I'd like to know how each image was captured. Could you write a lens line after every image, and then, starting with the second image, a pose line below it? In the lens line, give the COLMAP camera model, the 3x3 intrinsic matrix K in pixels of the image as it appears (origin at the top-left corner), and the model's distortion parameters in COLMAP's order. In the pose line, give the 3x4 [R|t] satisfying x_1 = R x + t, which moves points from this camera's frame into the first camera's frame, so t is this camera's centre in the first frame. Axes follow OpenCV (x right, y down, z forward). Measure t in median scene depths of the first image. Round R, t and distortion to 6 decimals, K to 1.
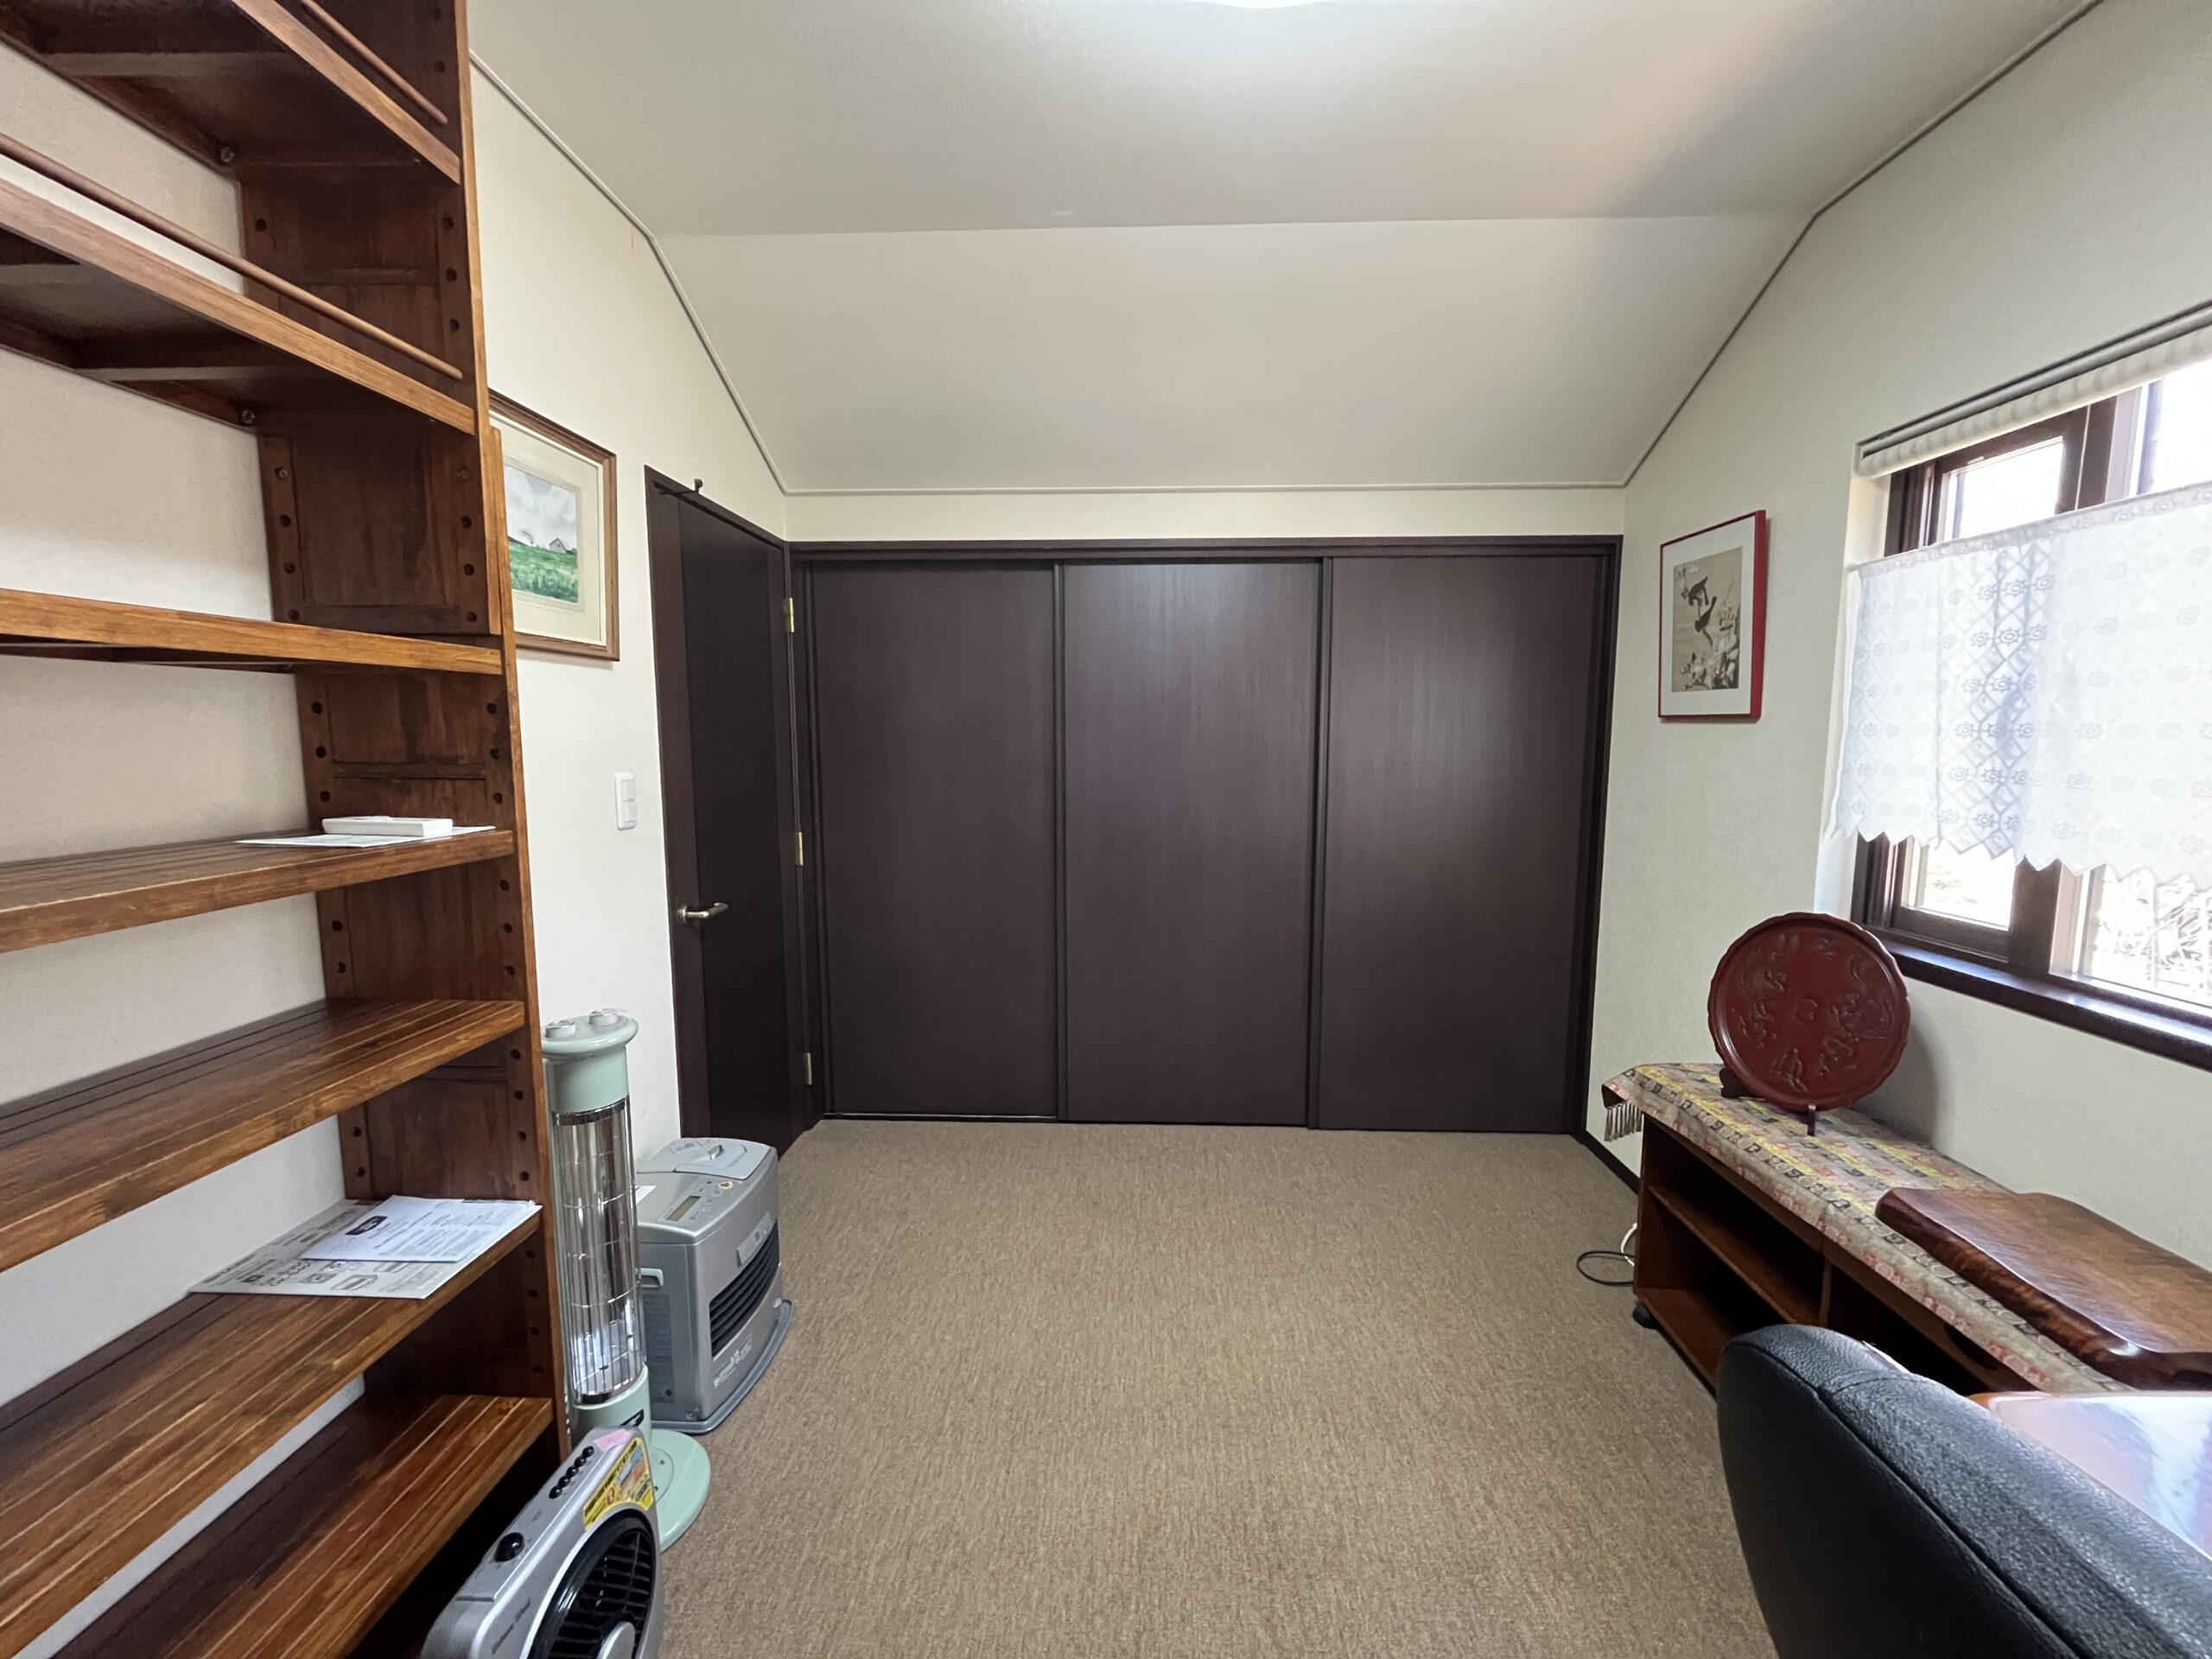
lens RADIAL K [[896.5, 0, 1106.0], [0, 896.5, 829.5], [0, 0, 1]] dist [-0.001306, -0.000162]
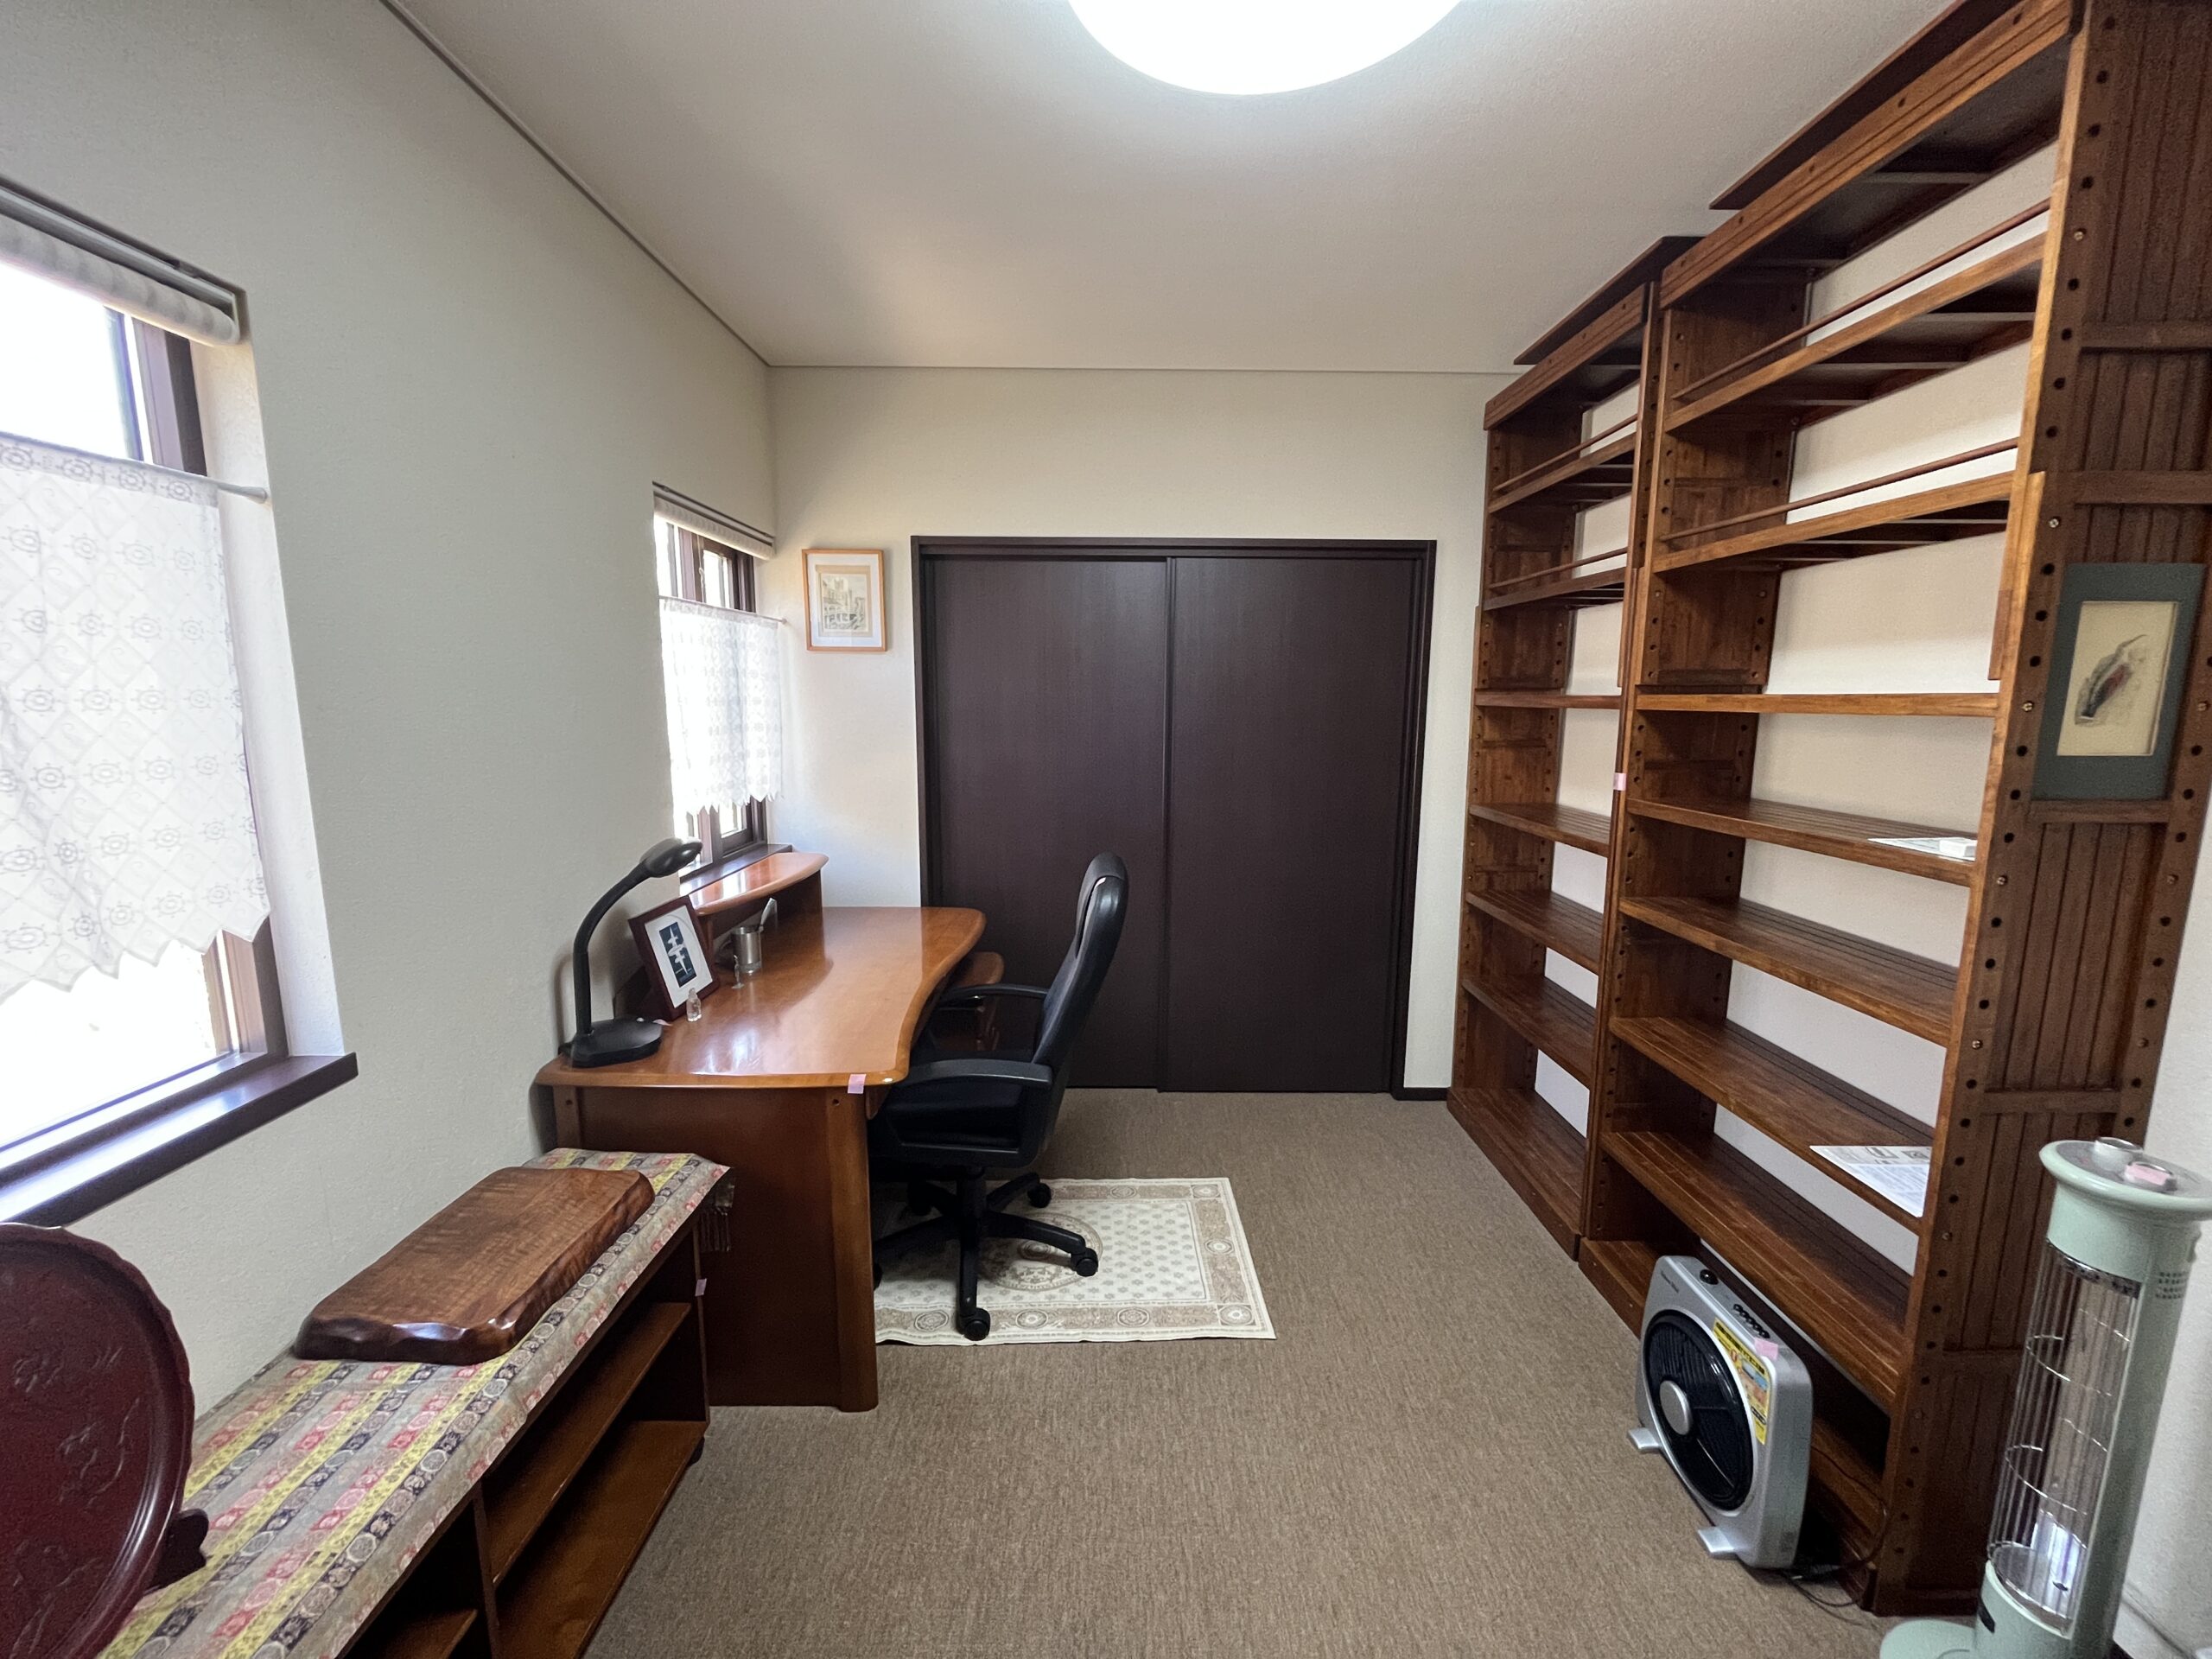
lens RADIAL K [[896.5, 0, 1106.0], [0, 896.5, 829.5], [0, 0, 1]] dist [-0.001306, -0.000162]
pose [[-0.999306, -0.000599, -0.037233, 0.398276], [-0.010191, 0.966103, 0.257957, -0.309232], [0.035816, 0.258157, -0.965439, 2.031097]]
